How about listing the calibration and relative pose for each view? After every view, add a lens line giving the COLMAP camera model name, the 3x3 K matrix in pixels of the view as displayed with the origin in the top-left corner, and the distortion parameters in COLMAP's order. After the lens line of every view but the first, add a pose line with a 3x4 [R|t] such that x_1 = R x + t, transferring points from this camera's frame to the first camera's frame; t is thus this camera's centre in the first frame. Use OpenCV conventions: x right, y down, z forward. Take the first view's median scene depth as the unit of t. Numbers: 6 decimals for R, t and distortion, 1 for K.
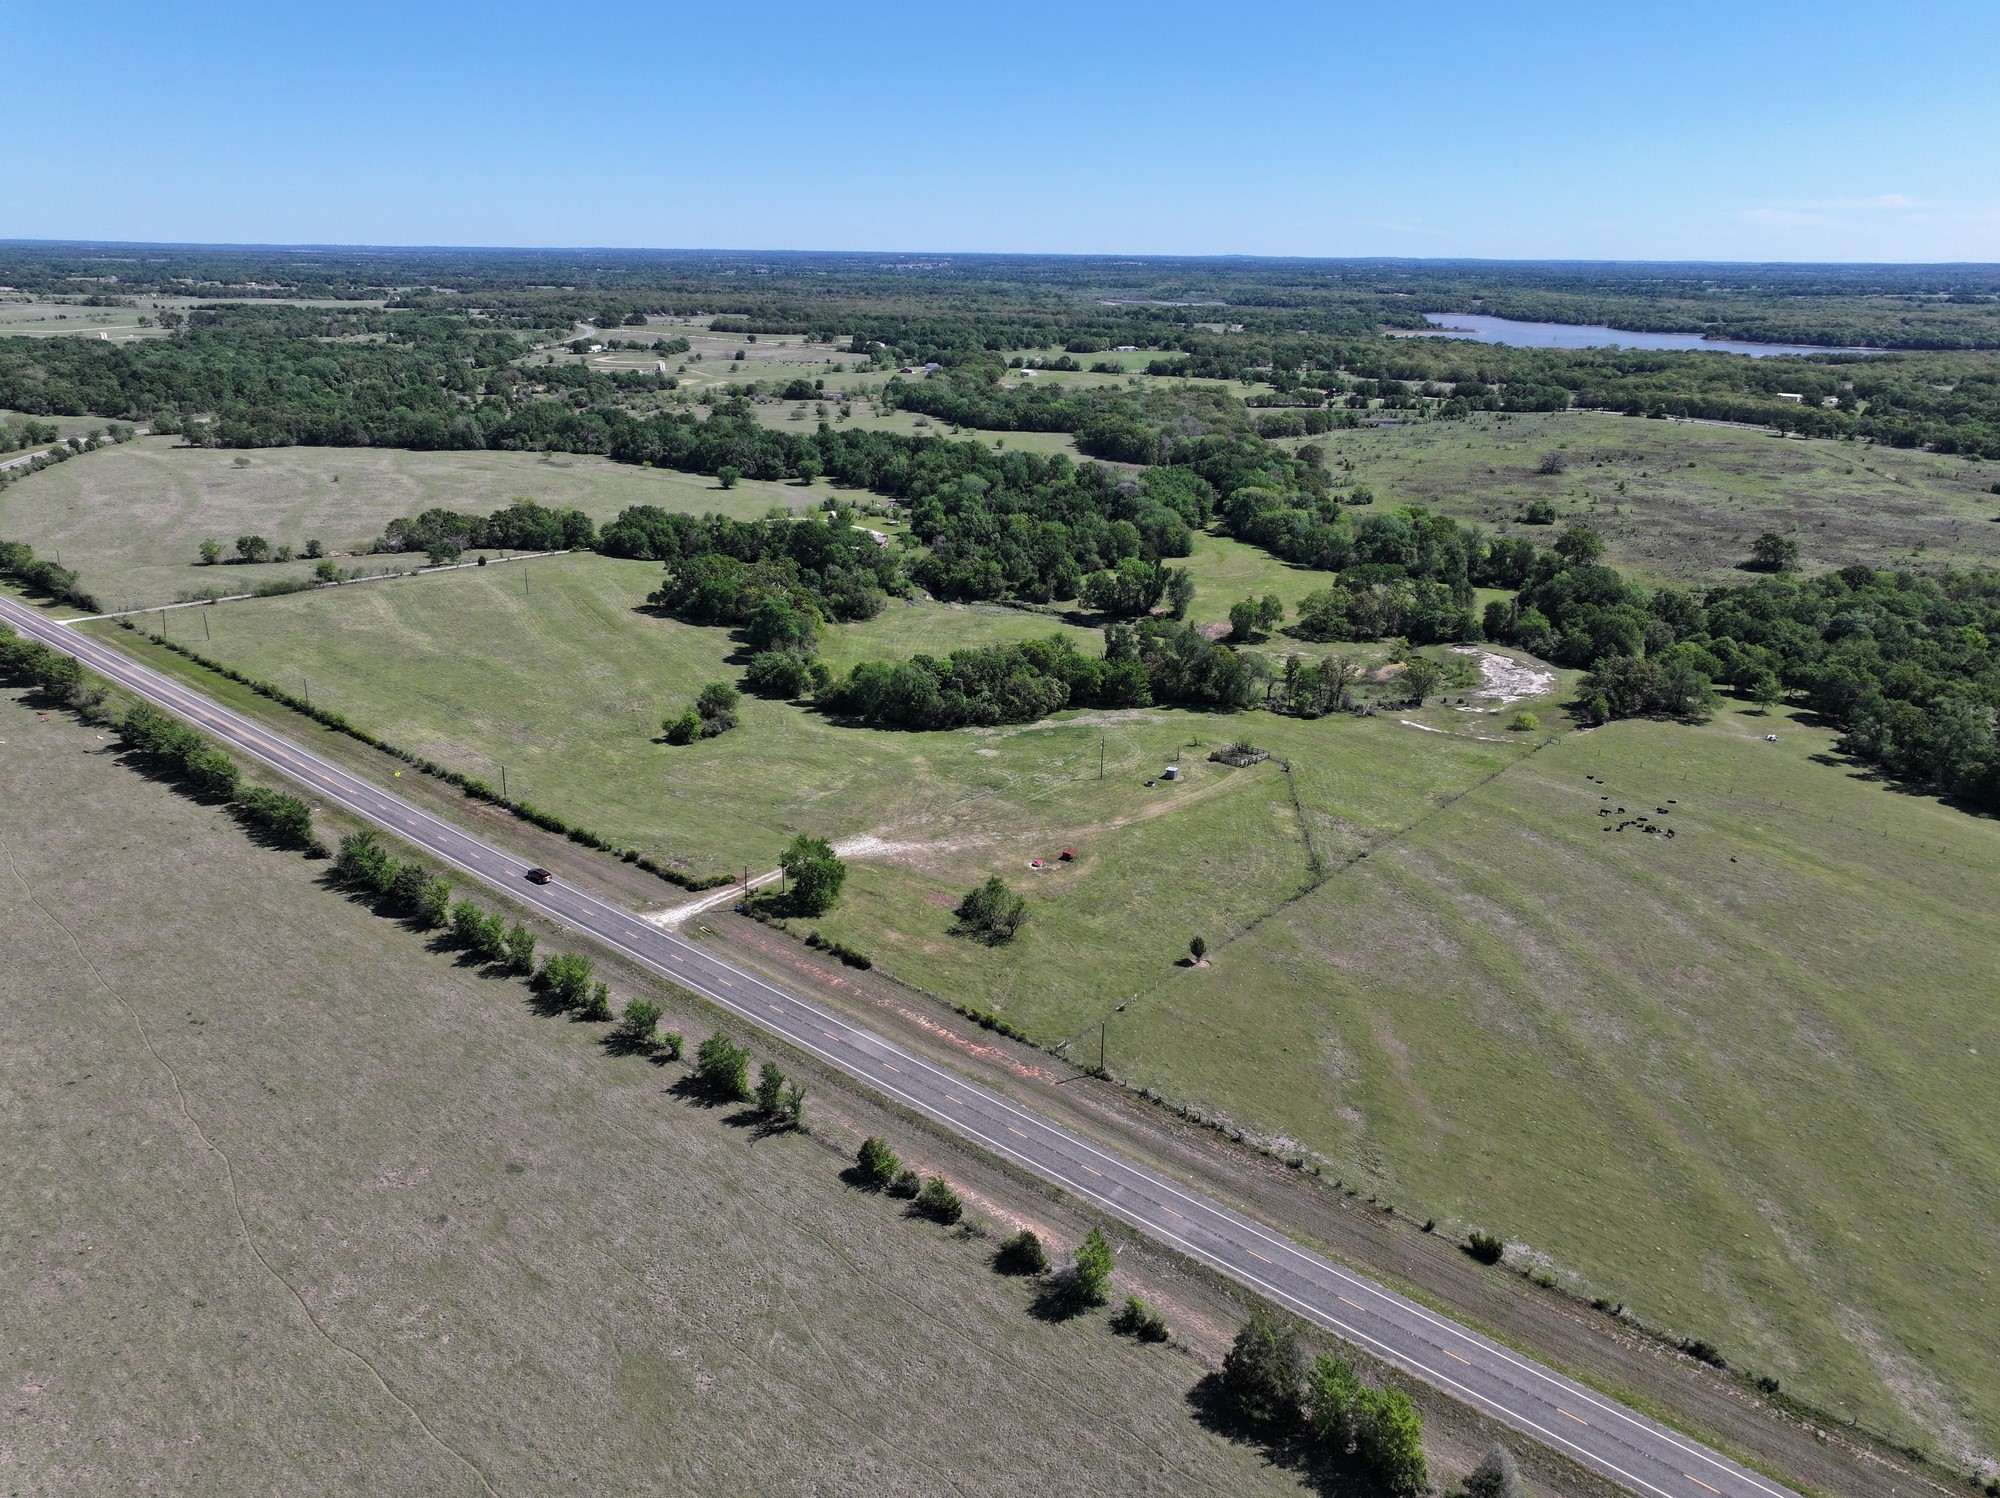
lens RADIAL K [[1417.0, 0, 1000.0], [0, 1417.0, 749.0], [0, 0, 1]] dist [0.009429, 0.005362]
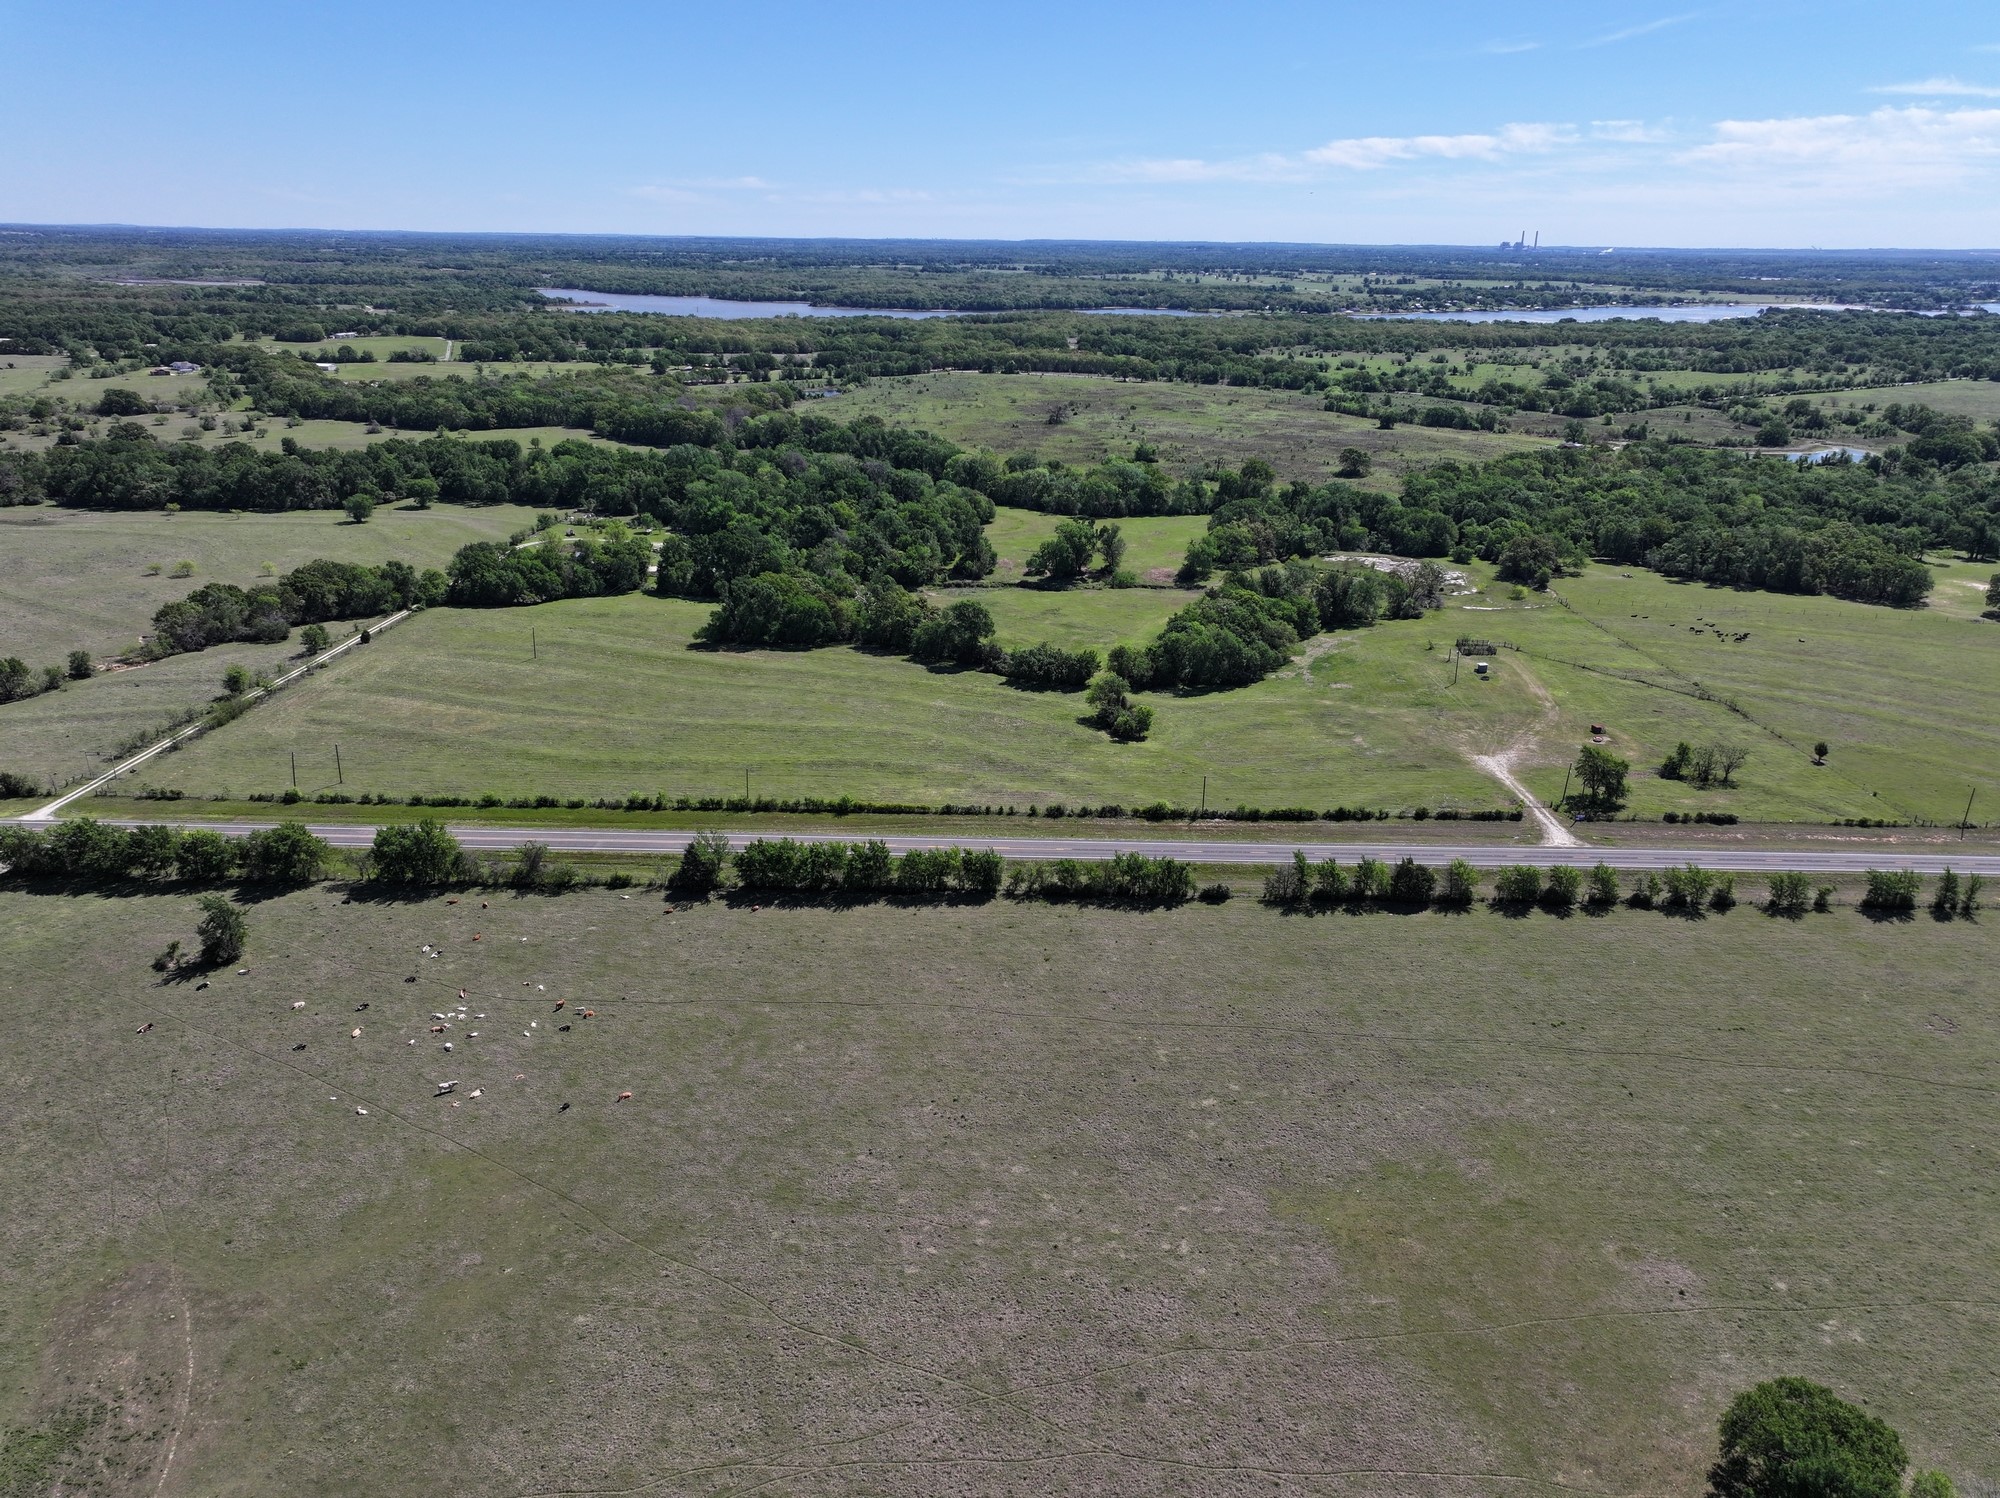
lens RADIAL K [[1417.0, 0, 1000.0], [0, 1417.0, 749.0], [0, 0, 1]] dist [0.009429, 0.005362]
pose [[0.758037, -0.223326, 0.612785, -0.831320], [0.212438, 0.972857, 0.091758, -0.099683], [-0.616644, 0.060623, 0.784904, 0.257646]]
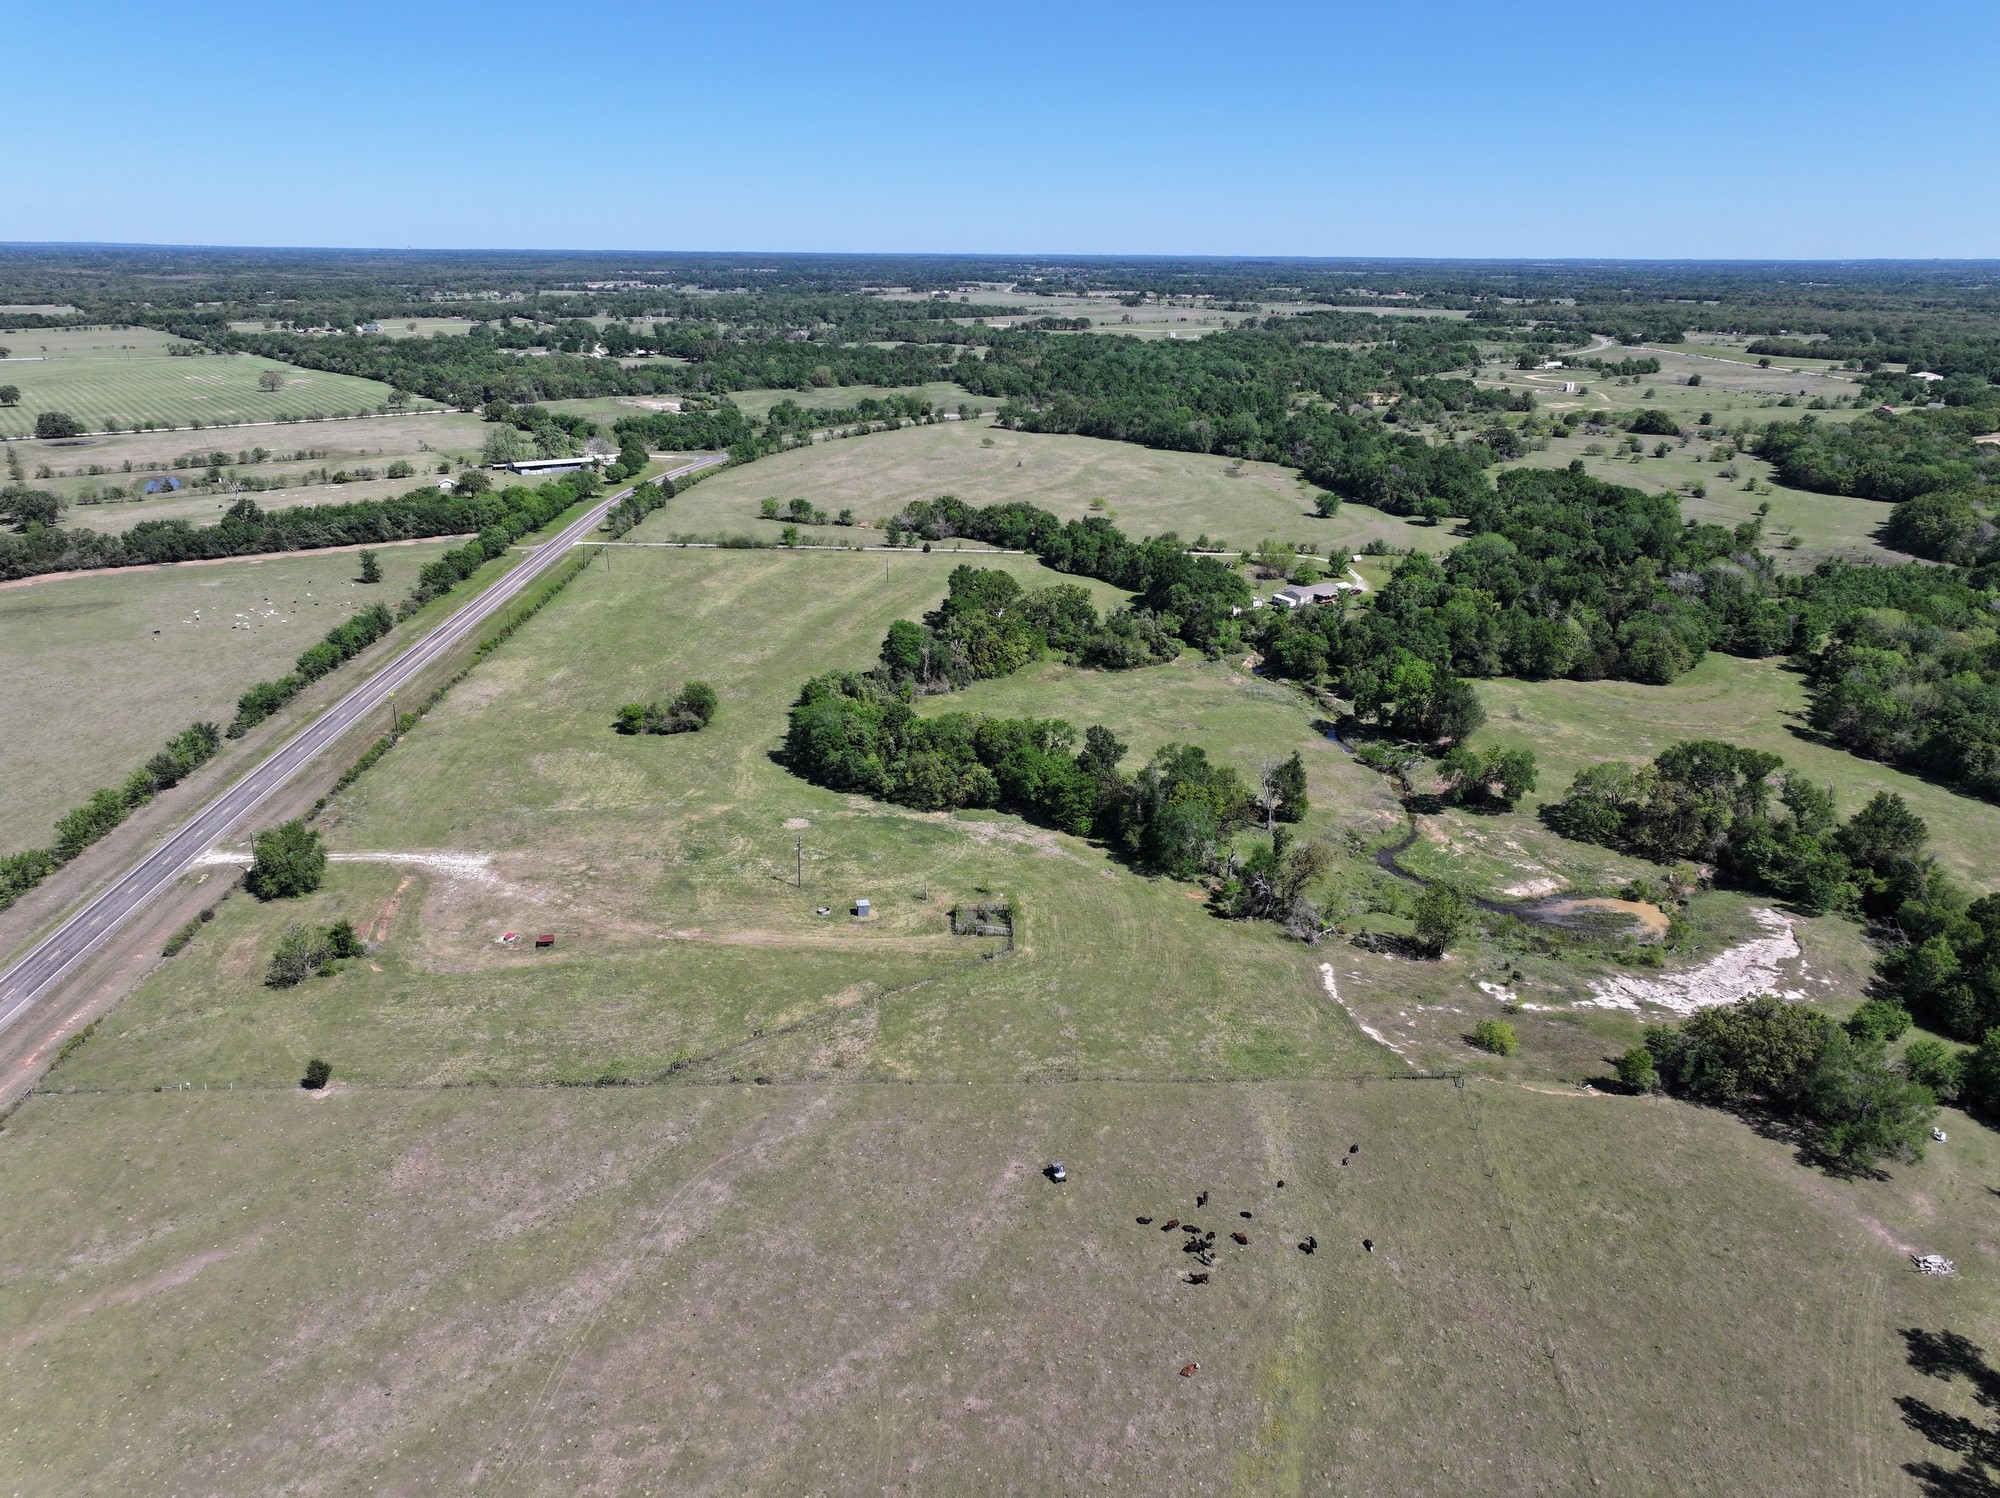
lens RADIAL K [[1417.0, 0, 1000.0], [0, 1417.0, 749.0], [0, 0, 1]] dist [0.009429, 0.005362]
pose [[0.686601, 0.236186, -0.687601, 0.603857], [-0.242603, 0.965983, 0.089559, -0.136158], [0.685364, 0.105323, 0.720544, 0.425859]]
